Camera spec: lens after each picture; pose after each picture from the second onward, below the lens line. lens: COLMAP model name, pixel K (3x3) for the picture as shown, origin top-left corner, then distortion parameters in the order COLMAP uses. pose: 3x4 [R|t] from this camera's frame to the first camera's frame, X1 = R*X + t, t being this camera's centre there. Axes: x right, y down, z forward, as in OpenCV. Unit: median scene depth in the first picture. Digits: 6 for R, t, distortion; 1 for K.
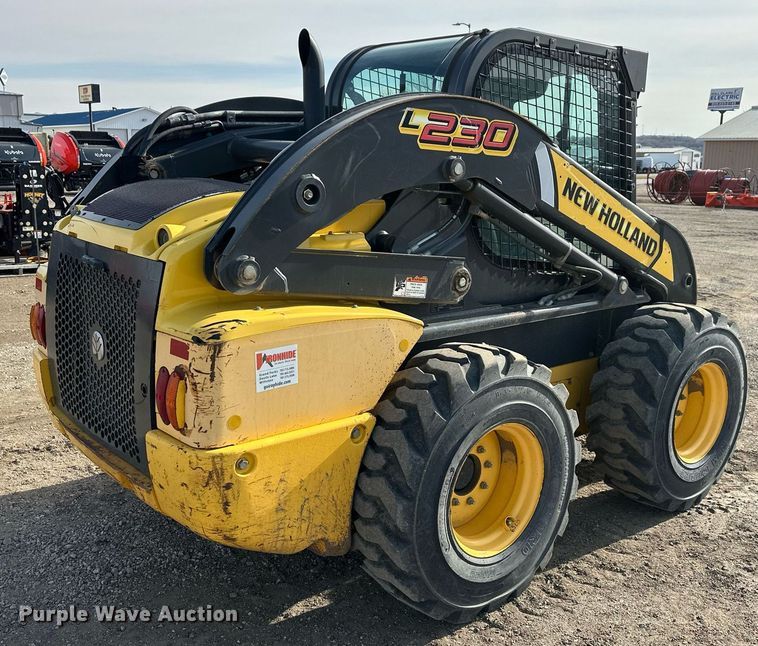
lens RADIAL K [[770.8, 0, 431.4], [0, 770.8, 305.7], [0, 0, 1]] dist [0.186681, -0.355580]
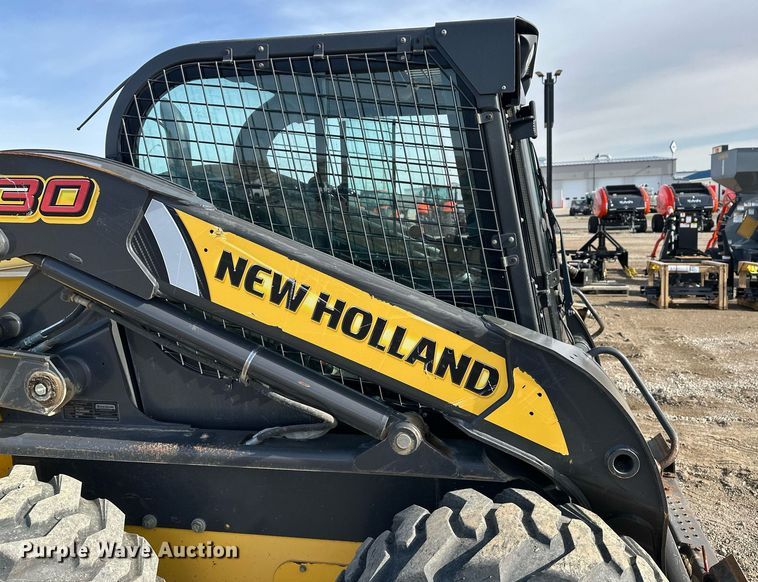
lens RADIAL K [[567.1, 0, 425.5], [0, 567.1, 258.6], [0, 0, 1]] dist [0.108346, -0.142466]
pose [[0.623441, 0.033395, -0.781157, 0.666432], [-0.101912, 0.994035, -0.038840, -0.163115], [0.775200, 0.103823, 0.623126, 0.868758]]
